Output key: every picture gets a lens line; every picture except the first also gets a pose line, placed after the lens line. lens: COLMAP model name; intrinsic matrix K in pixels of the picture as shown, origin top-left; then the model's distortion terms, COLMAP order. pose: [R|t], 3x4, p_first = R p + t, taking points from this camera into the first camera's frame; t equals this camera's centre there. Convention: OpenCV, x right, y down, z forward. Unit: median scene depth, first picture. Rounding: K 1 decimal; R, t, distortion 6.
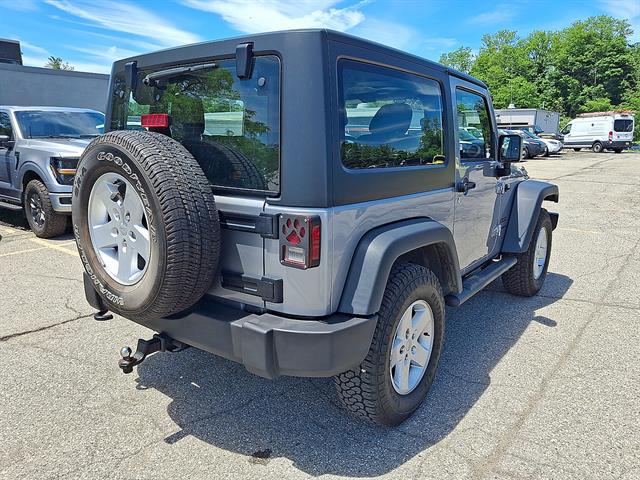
lens RADIAL K [[481.9, 0, 322.4], [0, 481.9, 241.4], [0, 0, 1]] dist [0.002742, -0.016128]
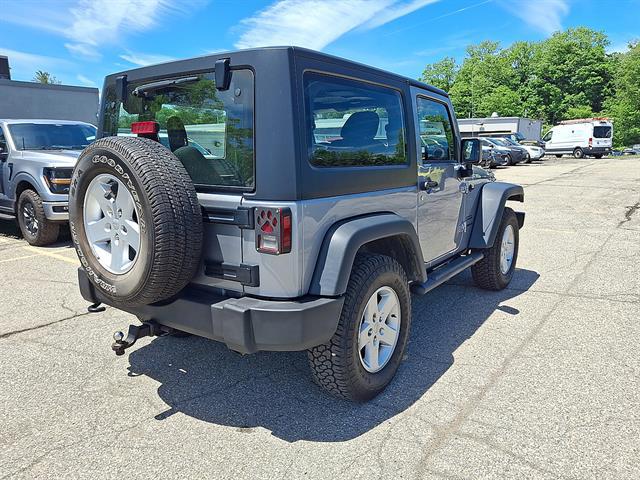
lens RADIAL K [[481.9, 0, 325.5], [0, 481.9, 240.0], [0, 0, 1]] dist [0.002742, -0.016128]
pose [[0.999557, -0.018374, 0.023408, 0.039865], [0.018932, 0.999536, -0.023857, 0.039841], [-0.022959, 0.024289, 0.999441, -0.110033]]
